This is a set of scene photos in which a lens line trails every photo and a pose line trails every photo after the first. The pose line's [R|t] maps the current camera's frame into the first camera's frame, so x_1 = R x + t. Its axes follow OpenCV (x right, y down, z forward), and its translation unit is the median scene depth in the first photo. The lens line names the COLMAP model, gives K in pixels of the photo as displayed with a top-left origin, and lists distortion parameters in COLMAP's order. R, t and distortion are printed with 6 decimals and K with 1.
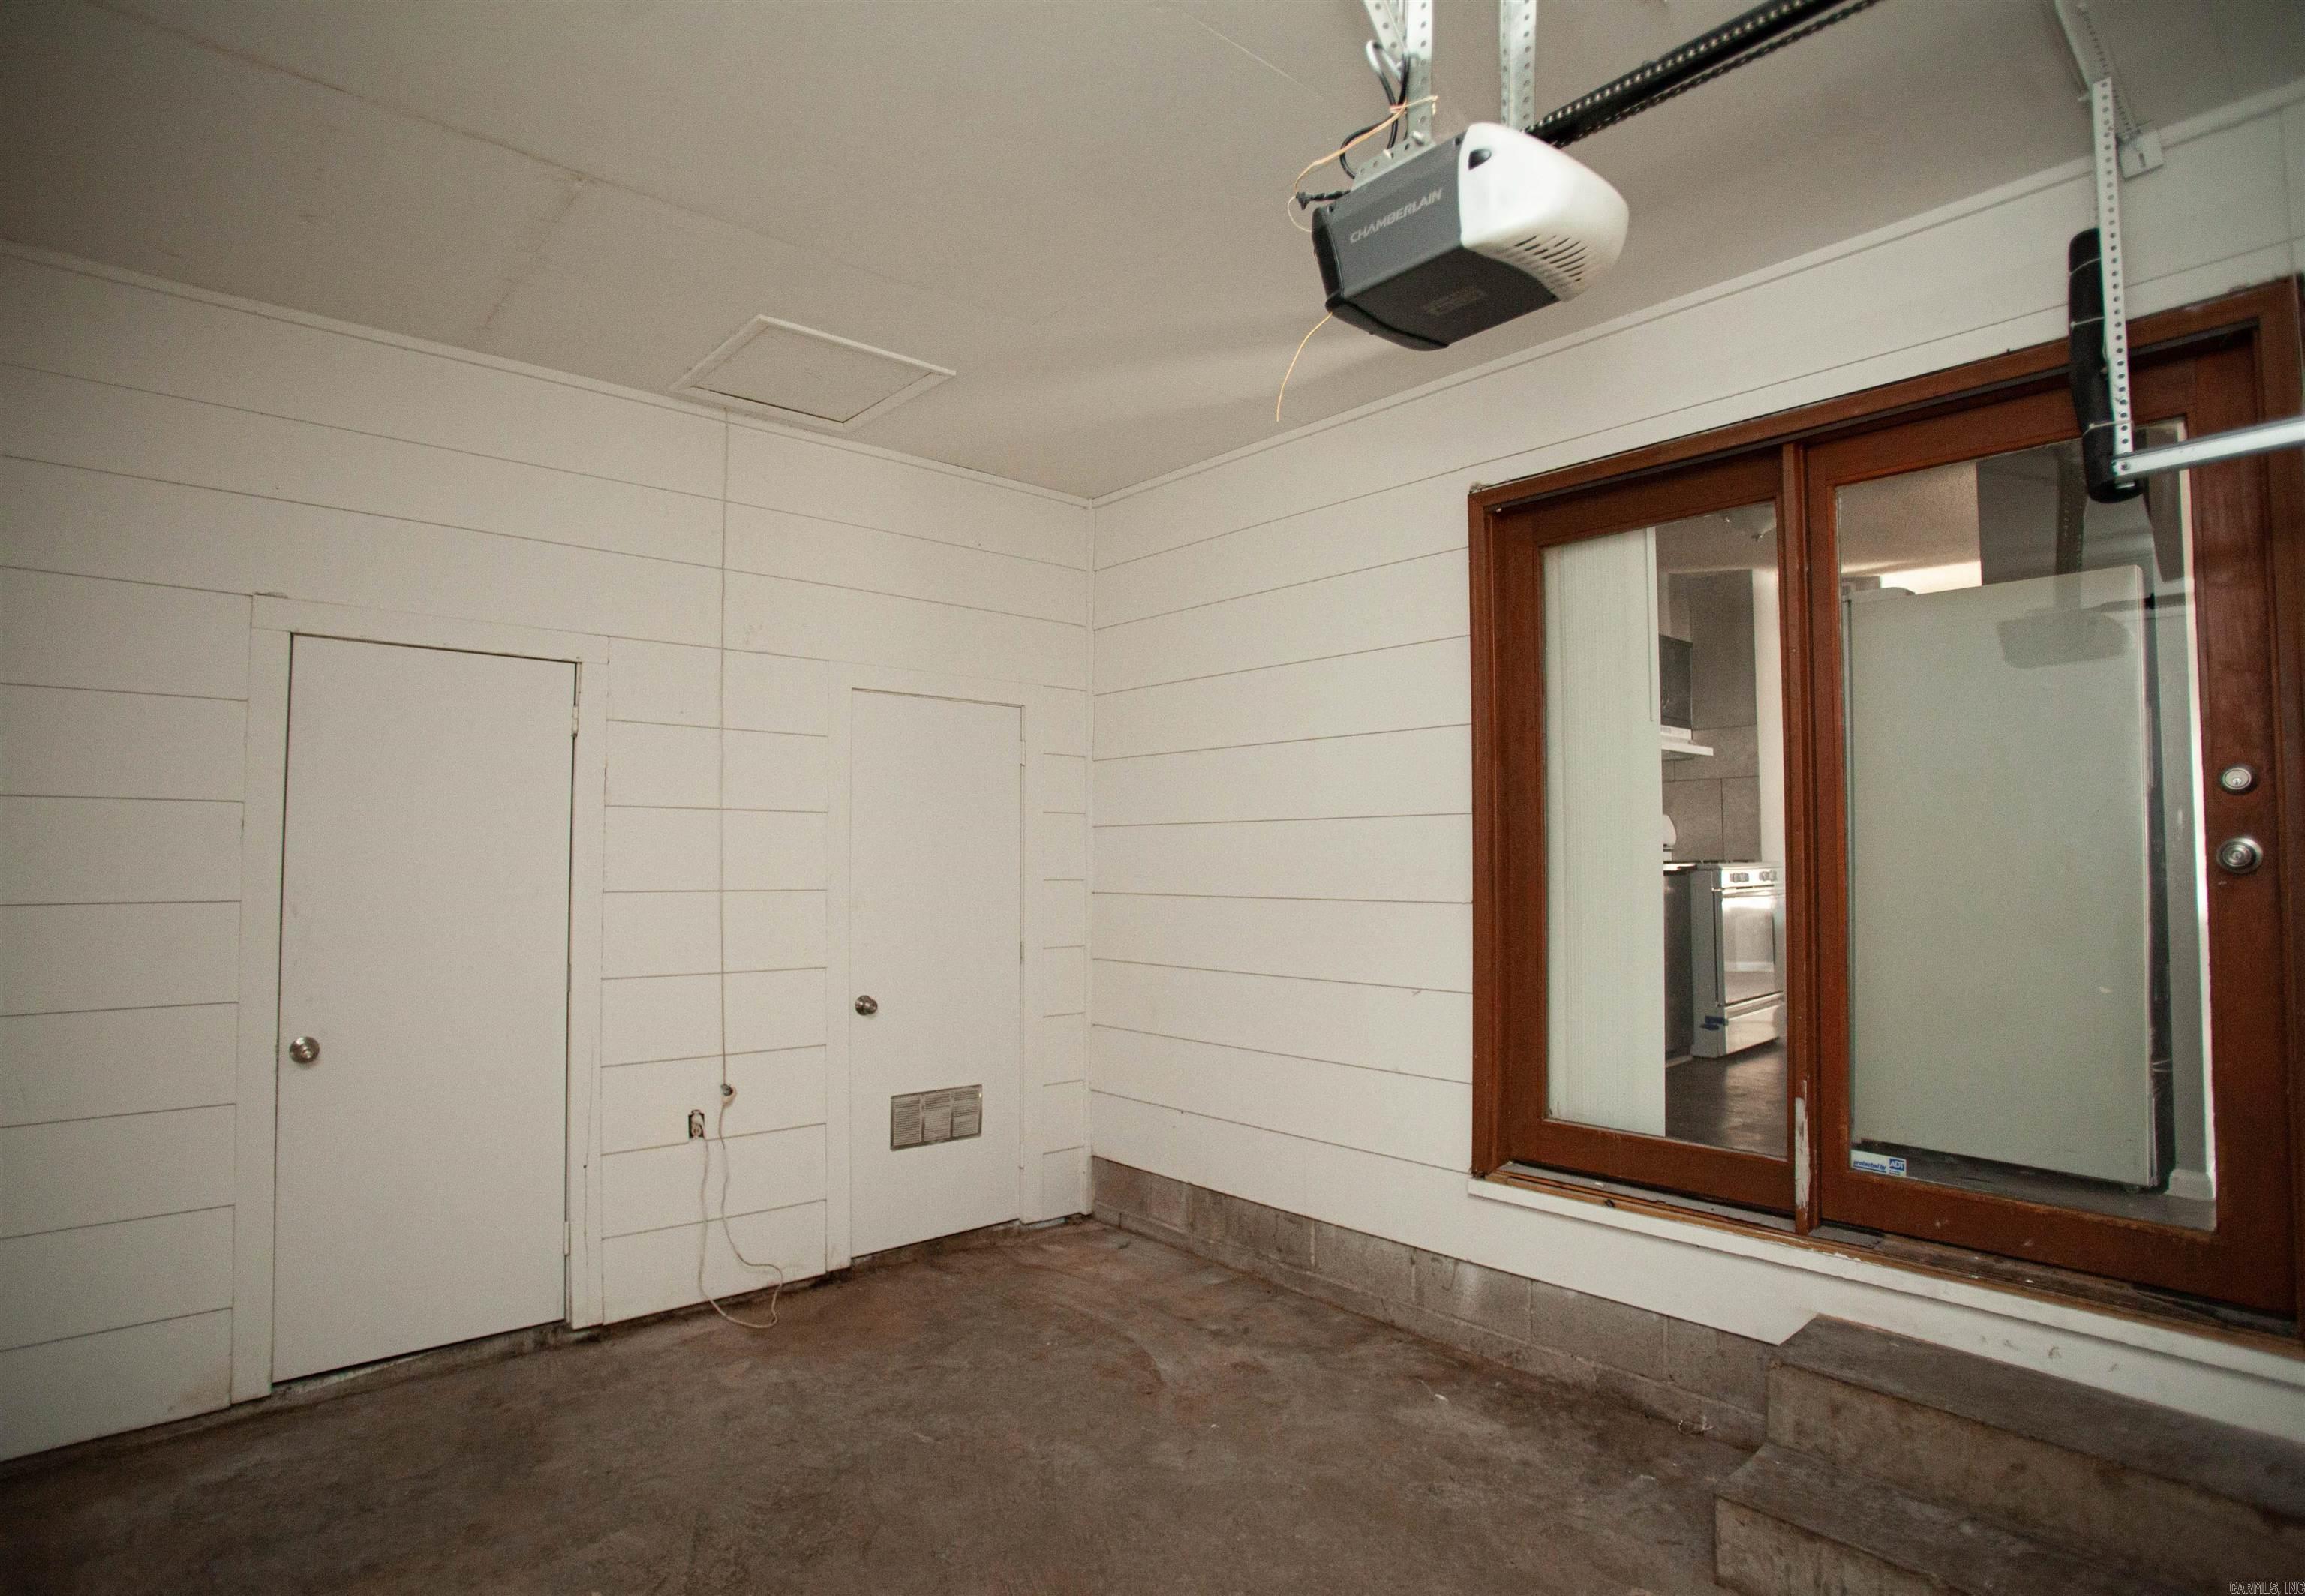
lens RADIAL K [[1230.9, 0, 1152.5], [0, 1230.9, 798.0], [0, 0, 1]] dist [-0.101755, 0.052036]
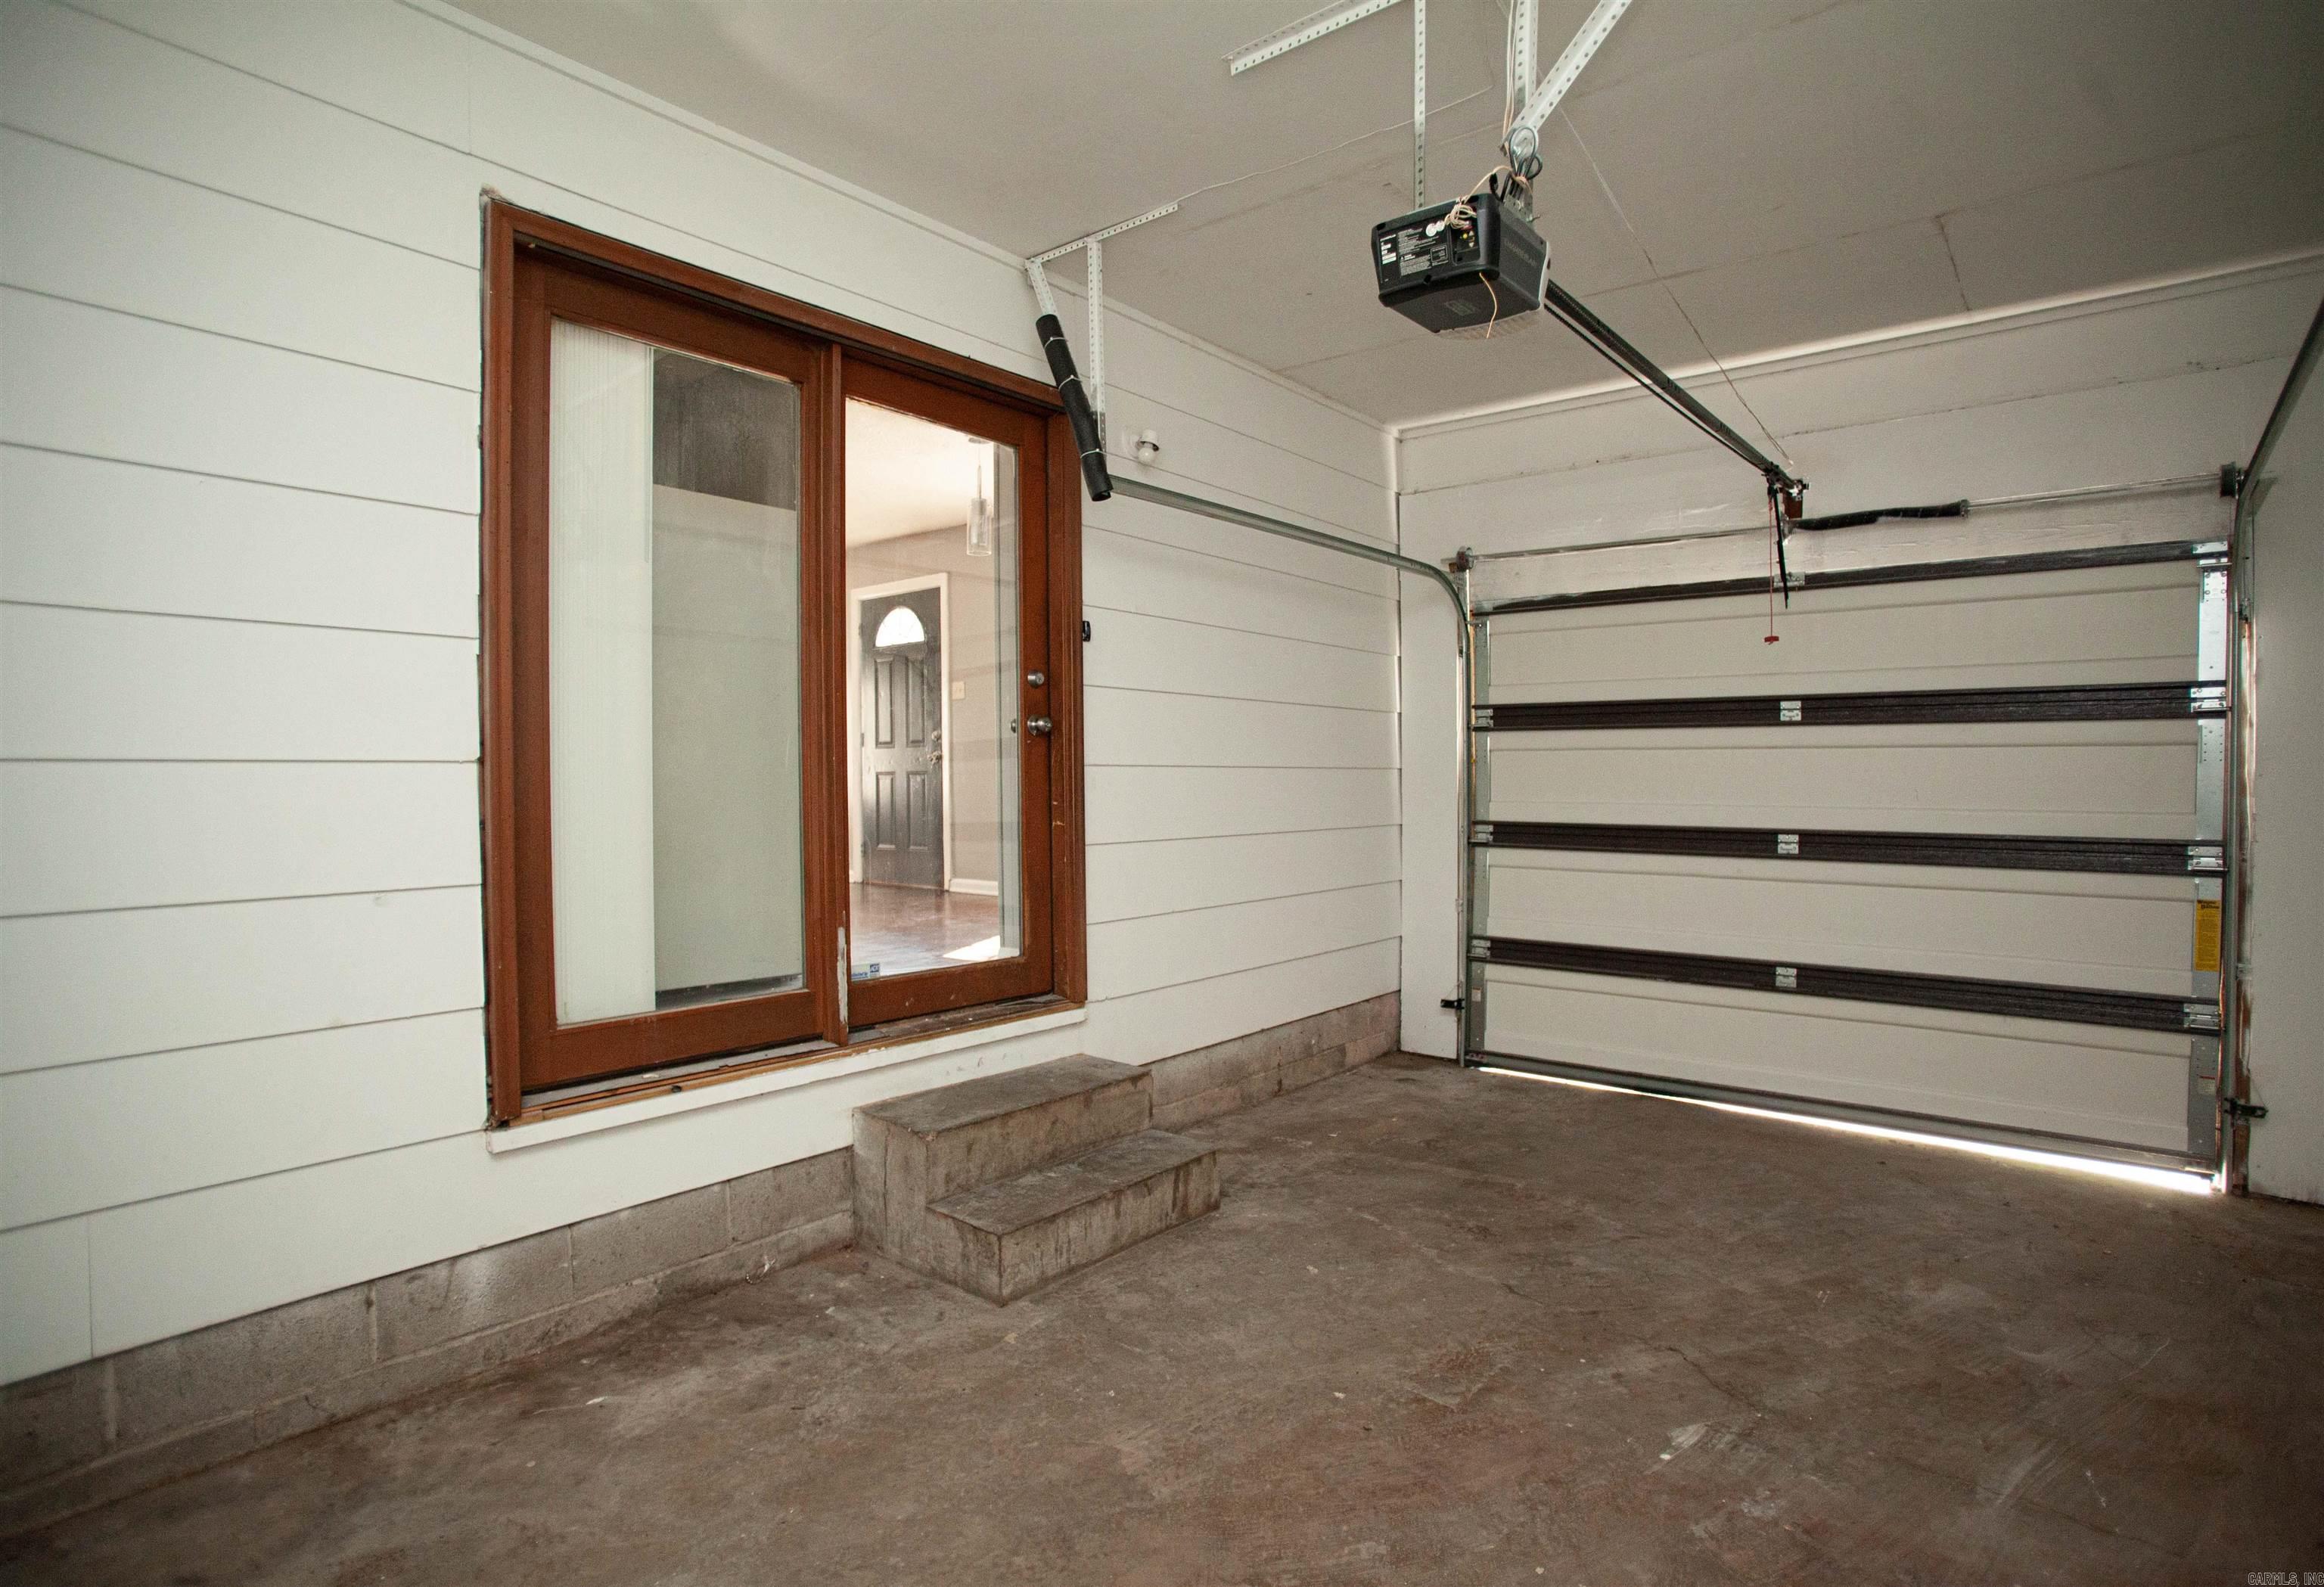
lens RADIAL K [[1213.6, 0, 1162.0], [0, 1213.6, 793.5], [0, 0, 1]] dist [0.001375, 0.000893]
pose [[-0.157624, -0.021229, 0.987271, -0.608990], [-0.054761, 0.998418, 0.012726, 0.083221], [-0.985980, -0.052058, -0.158538, 0.823130]]
